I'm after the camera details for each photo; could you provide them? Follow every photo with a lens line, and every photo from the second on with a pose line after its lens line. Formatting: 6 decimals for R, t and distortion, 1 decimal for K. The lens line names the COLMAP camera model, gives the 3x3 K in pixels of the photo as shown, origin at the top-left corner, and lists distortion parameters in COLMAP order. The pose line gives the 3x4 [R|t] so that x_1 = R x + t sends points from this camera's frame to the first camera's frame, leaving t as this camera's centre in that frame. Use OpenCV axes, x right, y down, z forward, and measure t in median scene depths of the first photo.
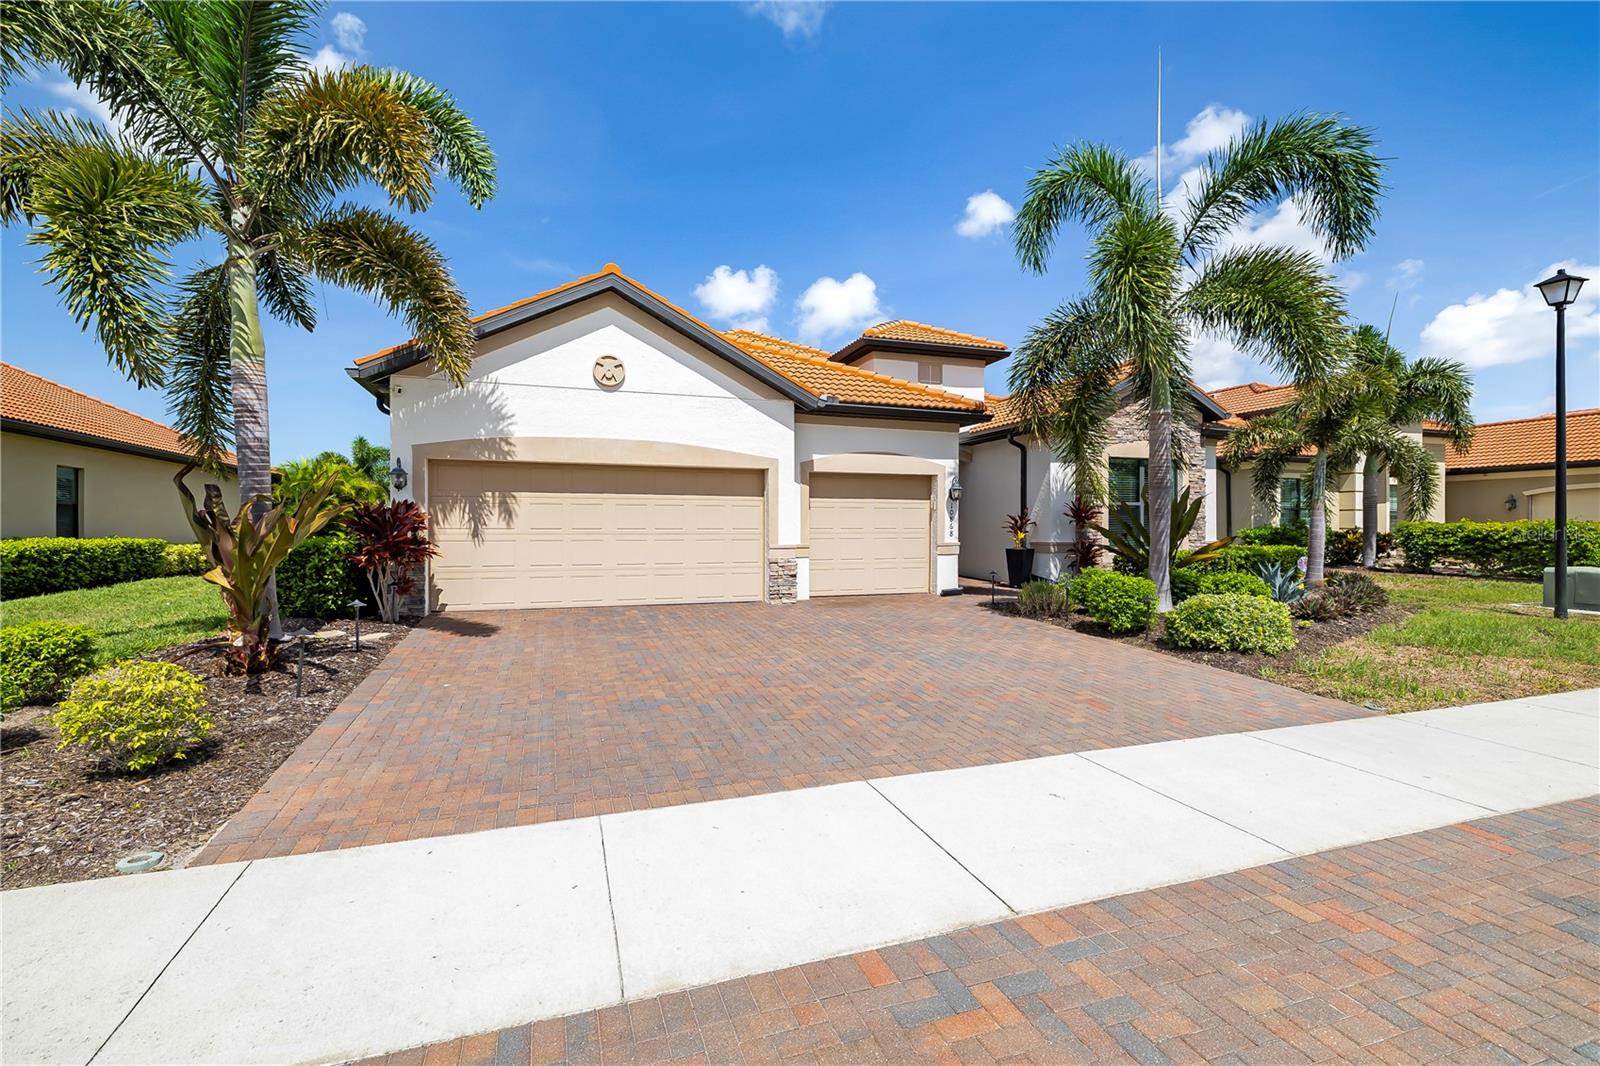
lens RADIAL K [[692.4, 0, 786.8], [0, 692.4, 529.0], [0, 0, 1]] dist [0.000225, -0.000248]
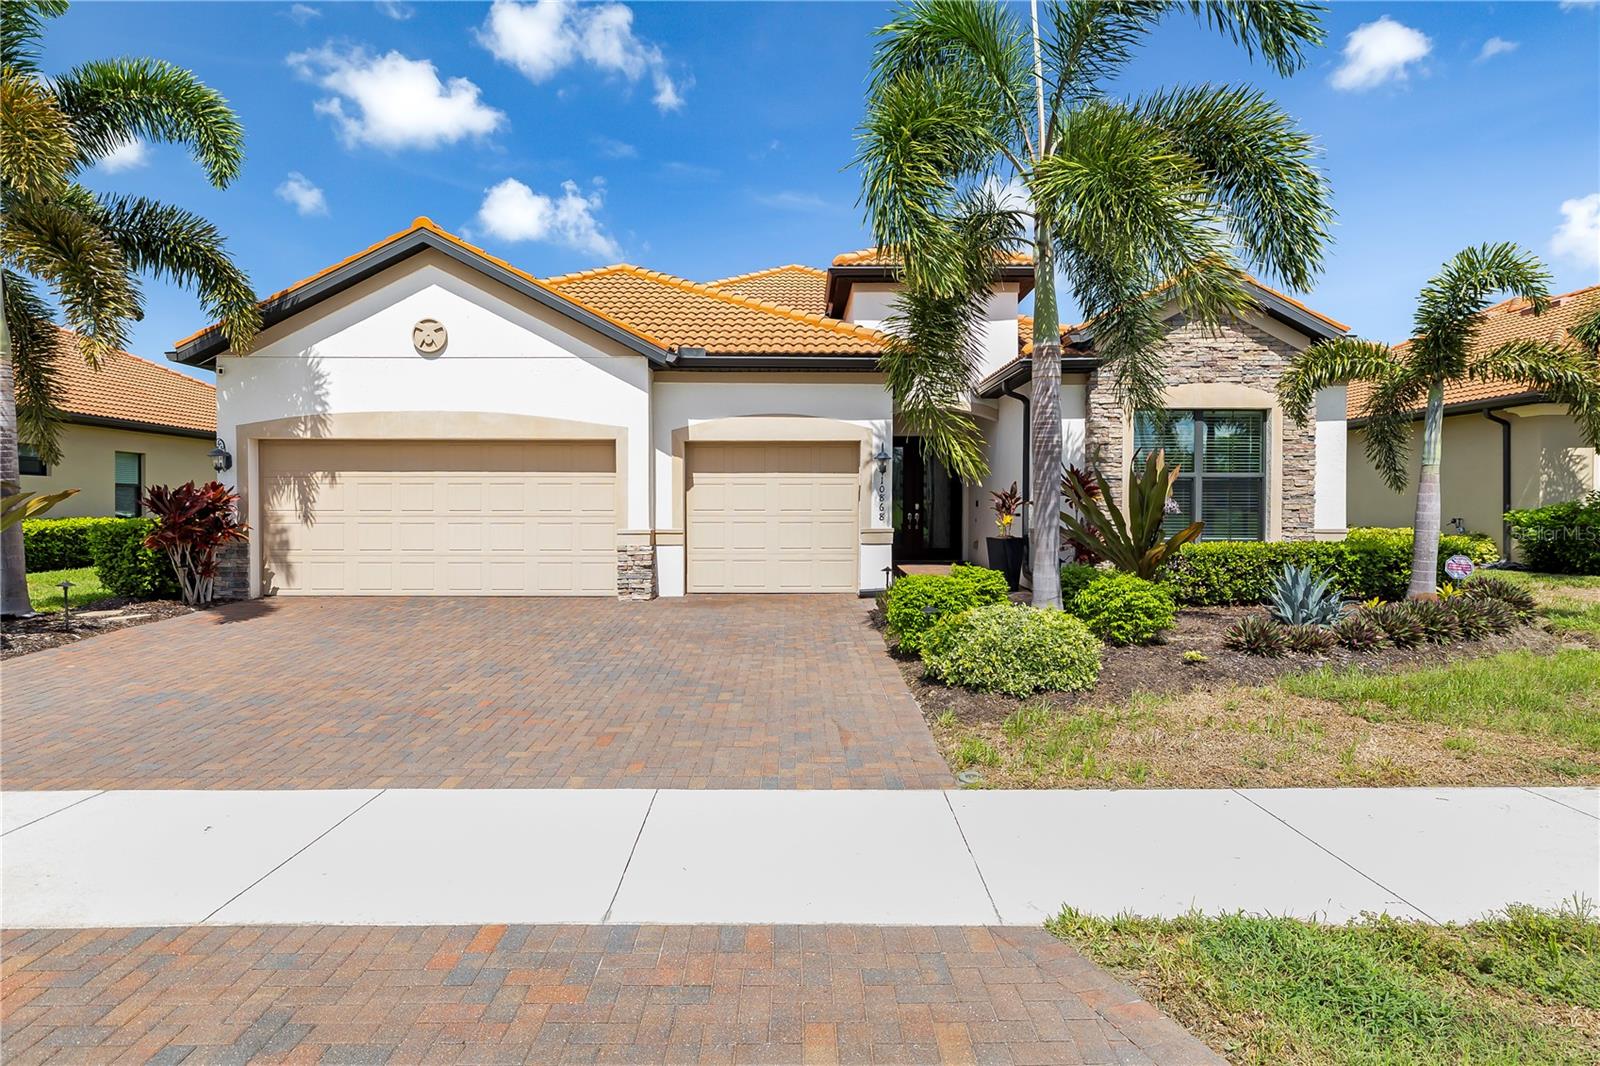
lens RADIAL K [[853.1, 0, 800.0], [0, 853.1, 519.7], [0, 0, 1]] dist [-0.001442, 0.000461]
pose [[0.949984, 0.004499, -0.312265, 0.509512], [0.000190, 0.999888, 0.014983, -0.004760], [0.312298, -0.014293, 0.949877, 0.083038]]
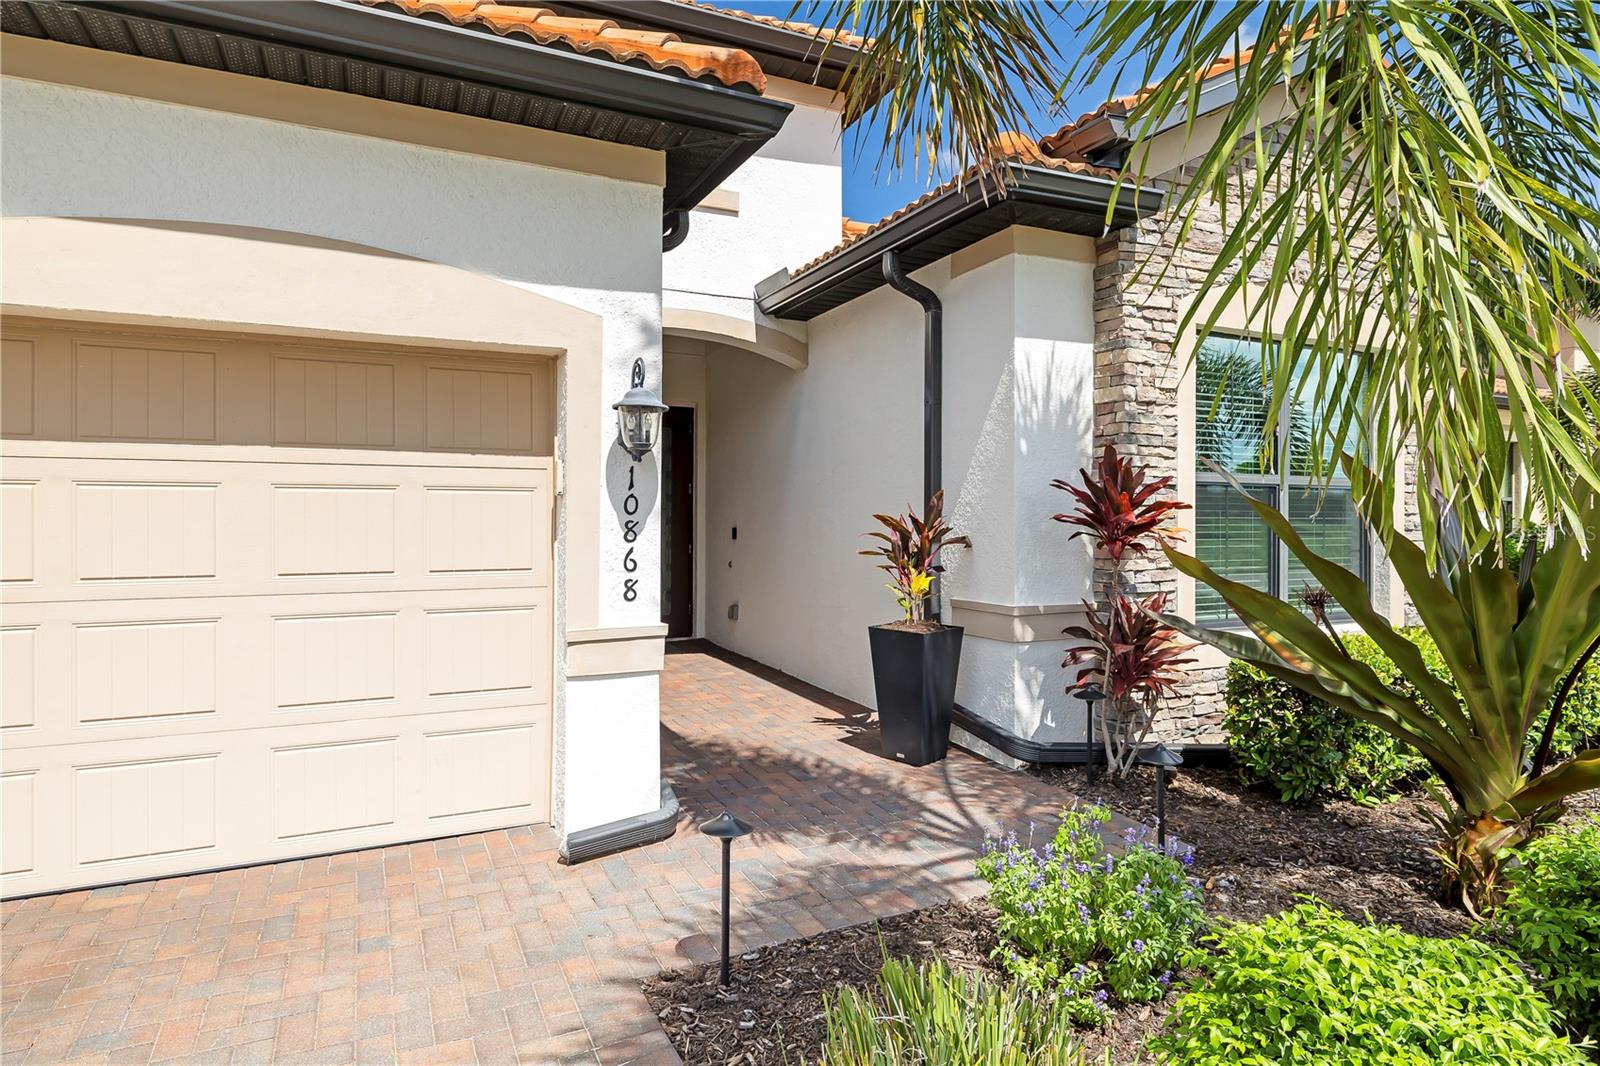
lens RADIAL K [[906.9, 0, 803.9], [0, 906.9, 535.9], [0, 0, 1]] dist [0.002127, -0.000635]
pose [[0.990760, -0.002279, 0.135607, 0.291222], [0.001229, 0.999969, 0.007826, -0.017183], [-0.135621, -0.007587, 0.990732, 0.765215]]
